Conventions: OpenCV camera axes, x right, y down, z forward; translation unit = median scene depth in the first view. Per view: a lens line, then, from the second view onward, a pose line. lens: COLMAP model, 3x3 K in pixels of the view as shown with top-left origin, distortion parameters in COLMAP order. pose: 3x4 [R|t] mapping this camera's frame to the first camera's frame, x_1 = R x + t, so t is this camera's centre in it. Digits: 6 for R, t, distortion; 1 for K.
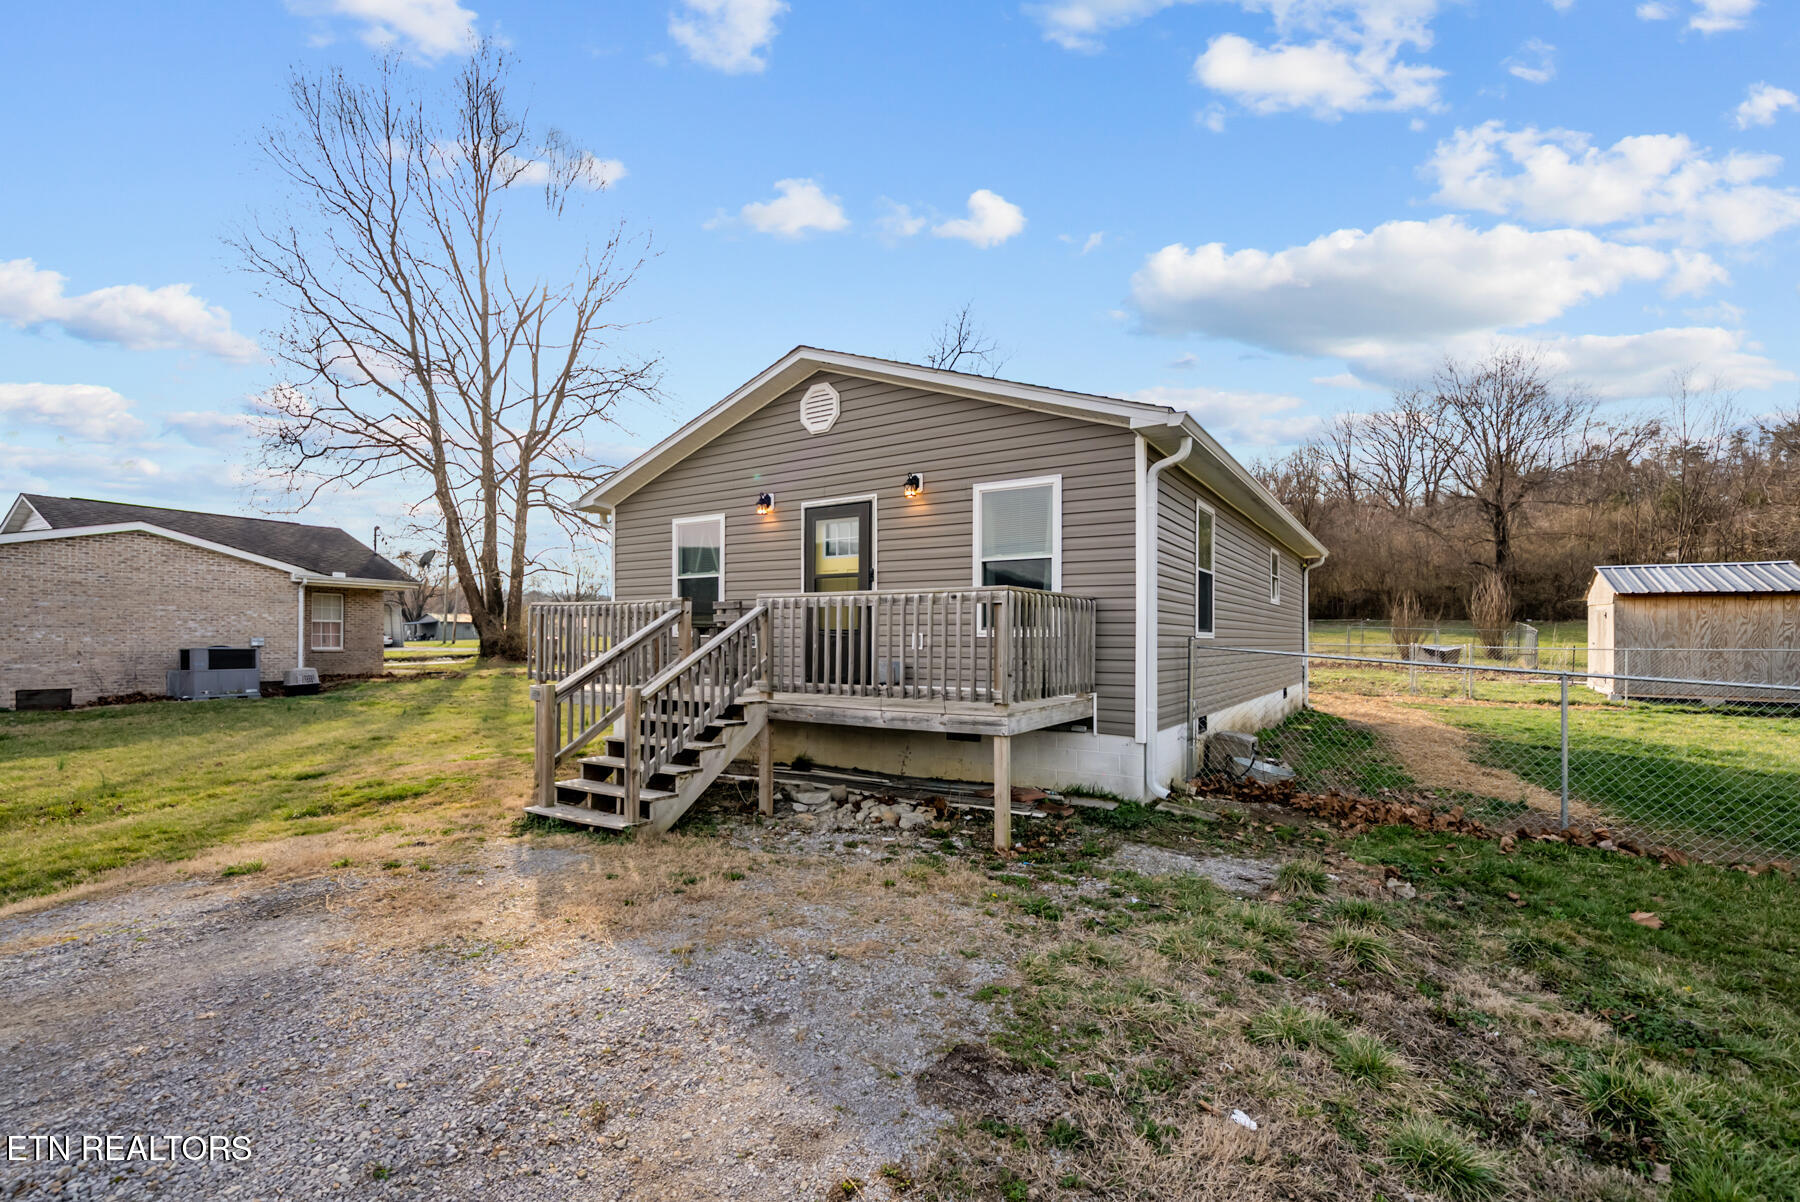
lens RADIAL K [[810.8, 0, 889.4], [0, 810.8, 627.3], [0, 0, 1]] dist [-0.001109, -0.000235]
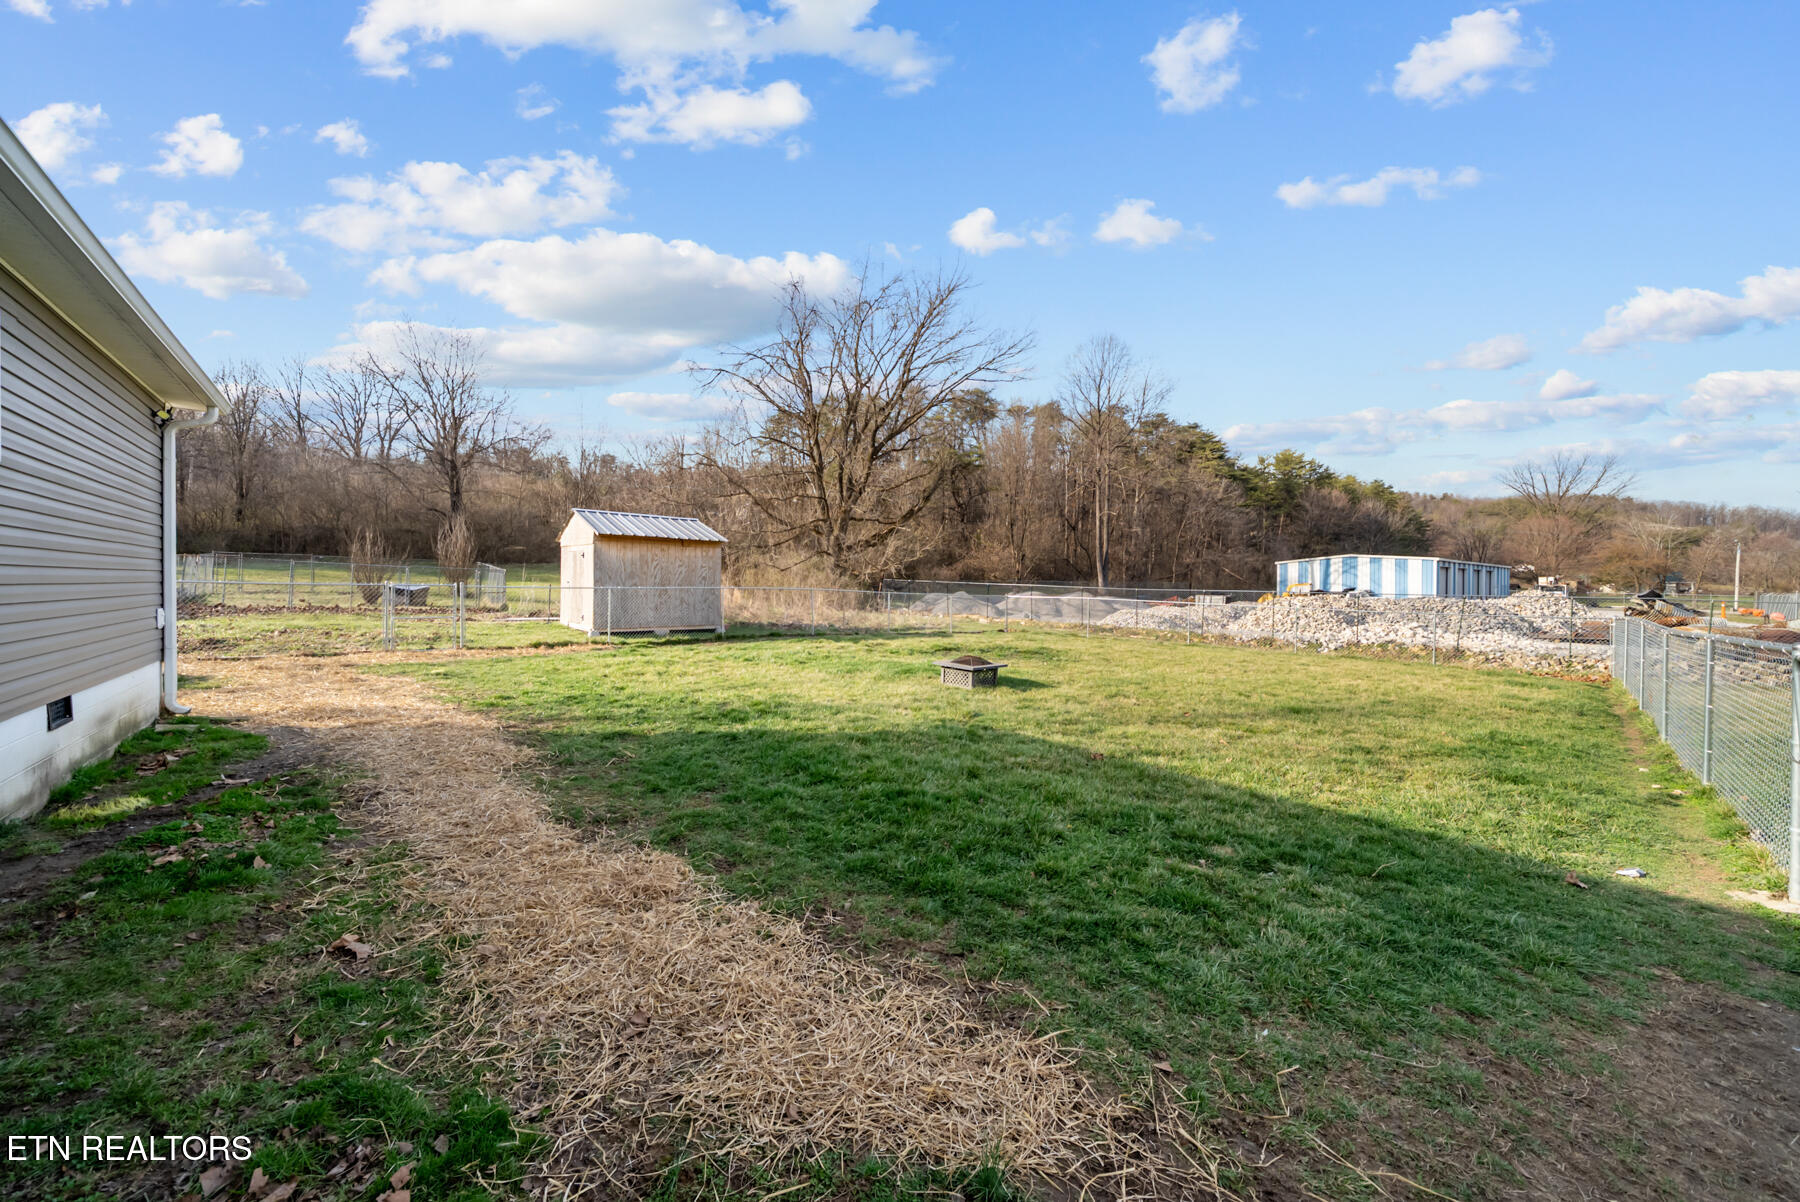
lens RADIAL K [[626.5, 0, 884.3], [0, 626.5, 592.6], [0, 0, 1]] dist [-0.001708, -0.000147]
pose [[0.299807, -0.013619, 0.953903, 0.525701], [-0.020824, 0.999566, 0.020816, 0.019680], [-0.953773, -0.026105, 0.299393, 0.885846]]
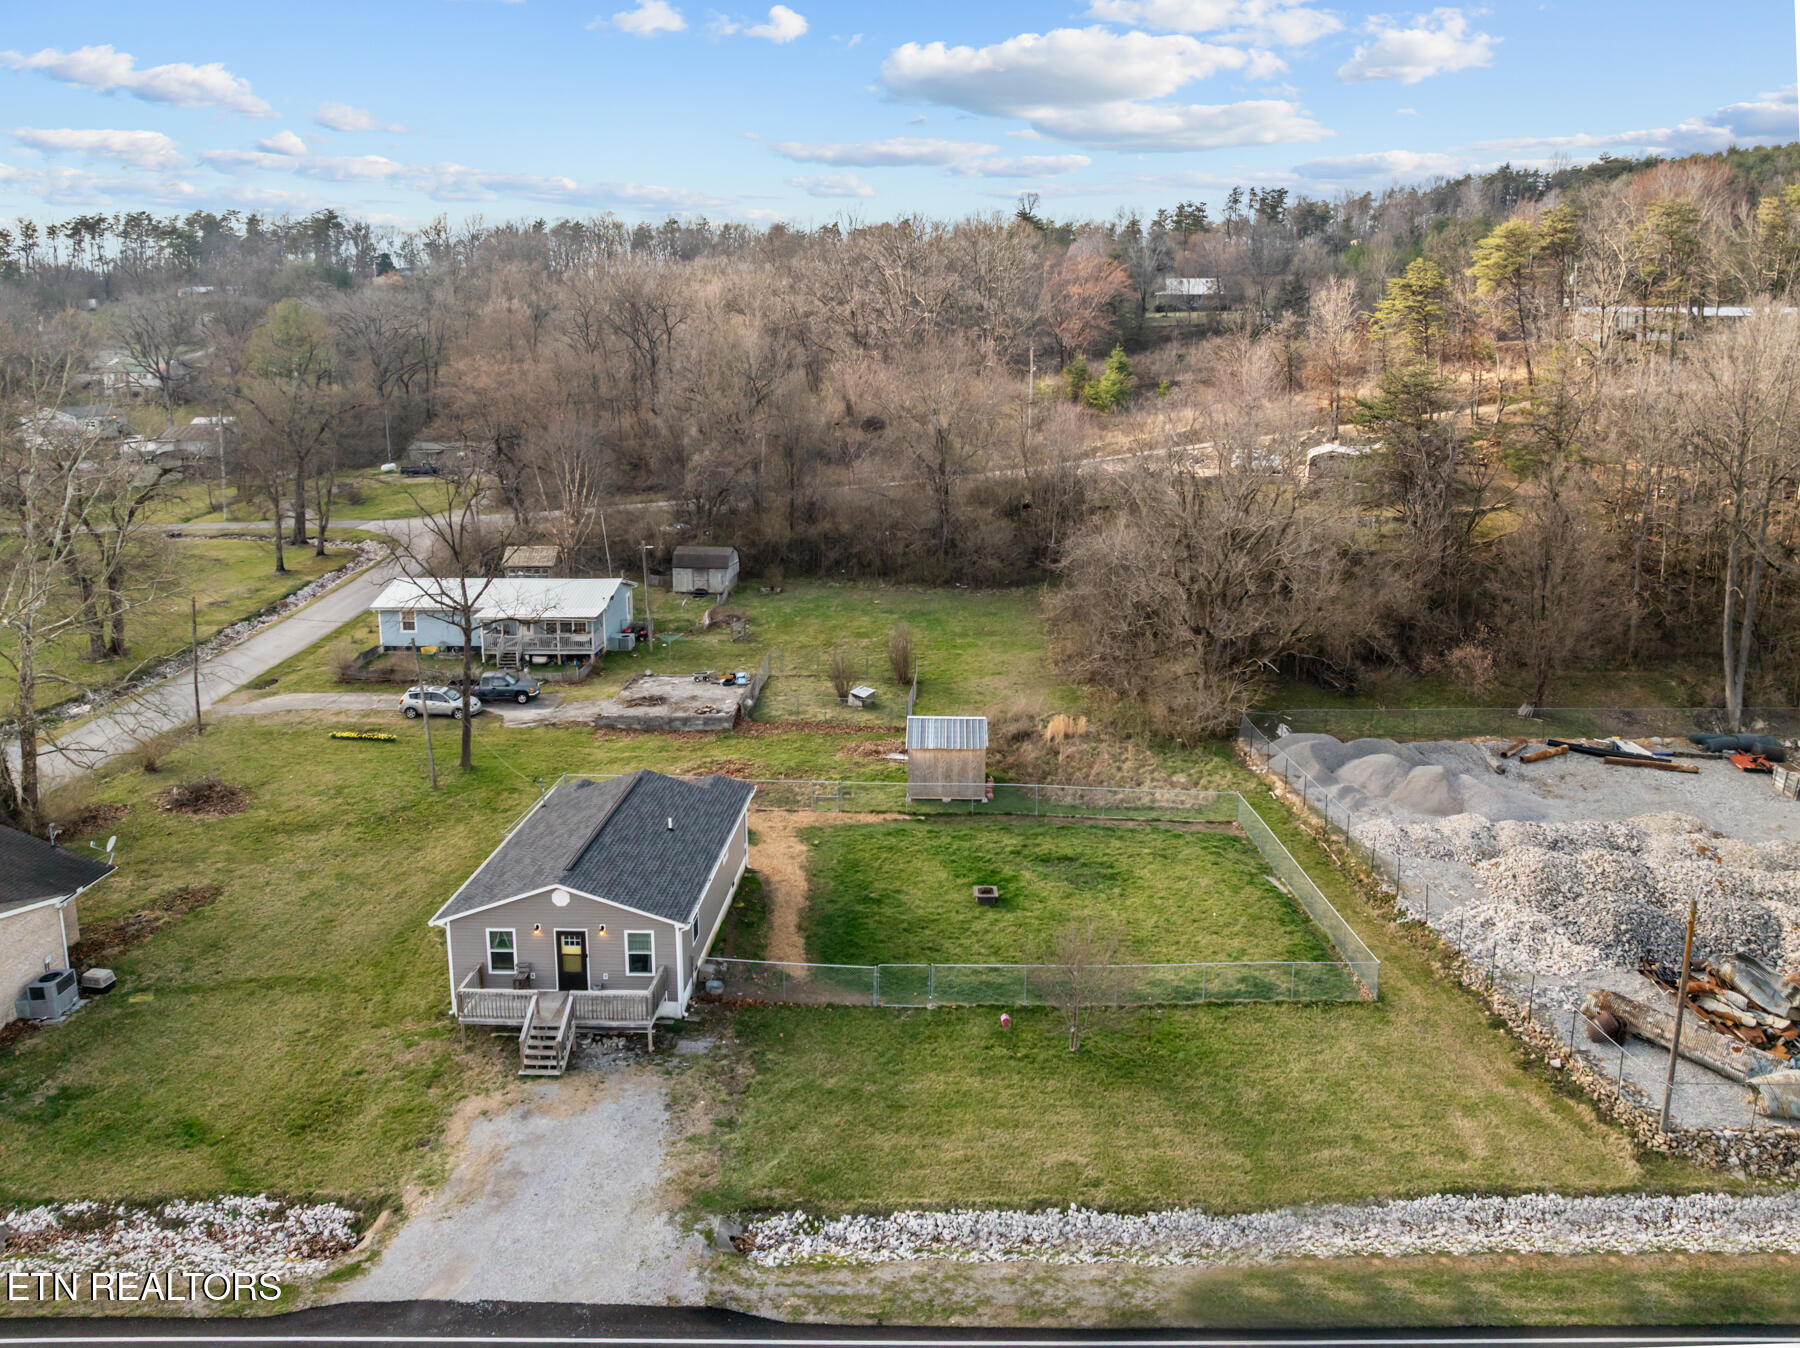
lens RADIAL K [[1307.4, 0, 969.2], [0, 1307.4, 542.6], [0, 0, 1]] dist [-0.028180, -0.008841]
pose [[0.839080, -0.083154, 0.537614, -1.184104], [-0.011954, 0.985192, 0.171040, -2.206835], [-0.543876, -0.149943, 0.825661, -3.187113]]
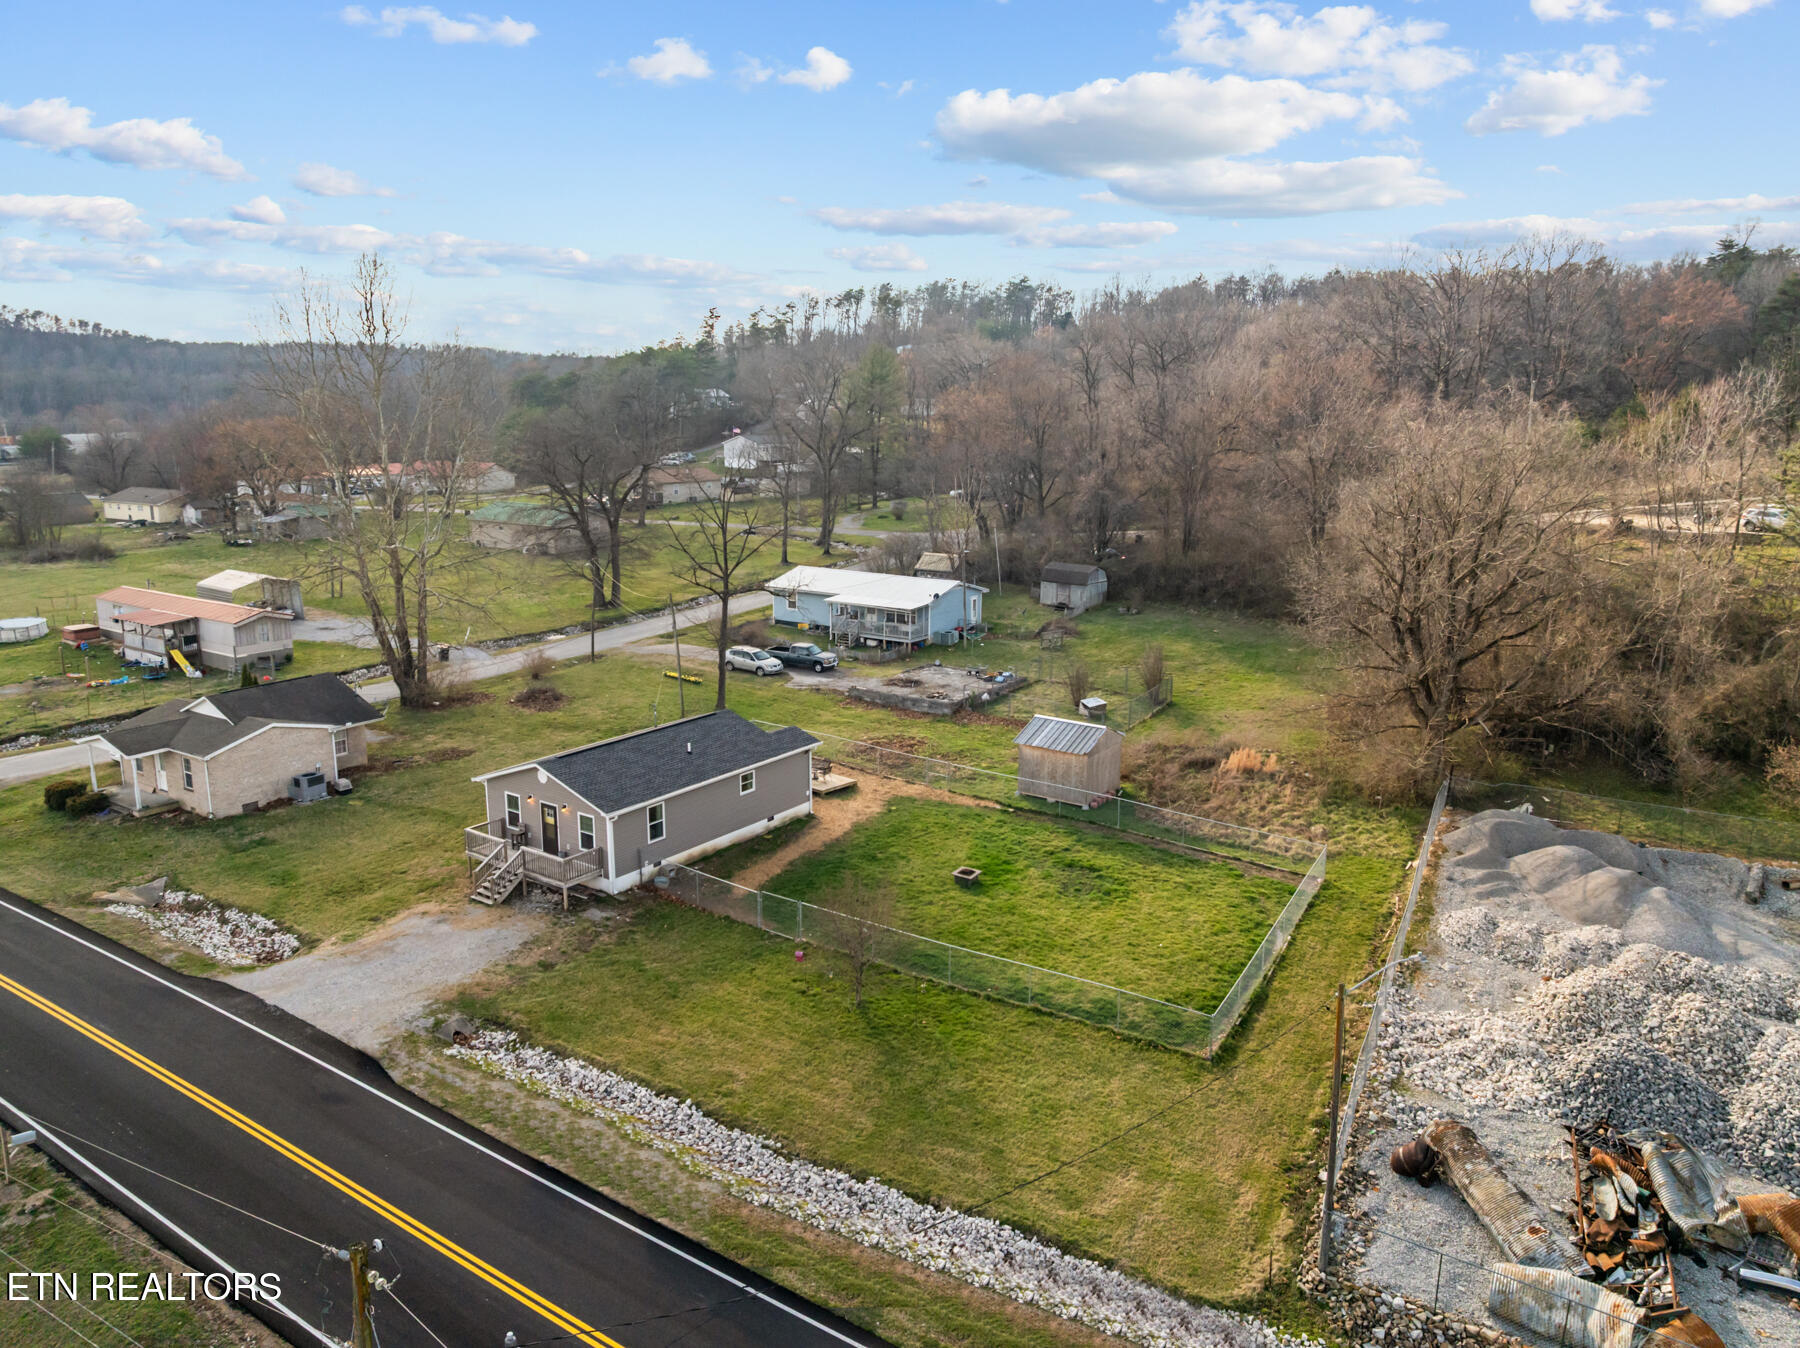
lens RADIAL K [[1283.1, 0, 900.9], [0, 1283.1, 633.7], [0, 0, 1]] dist [-0.036877, -0.011597]
pose [[0.999405, 0.007023, -0.033760, 1.593626], [-0.000182, 0.980096, 0.198524, -1.915808], [0.034482, -0.198400, 0.979514, -4.092565]]
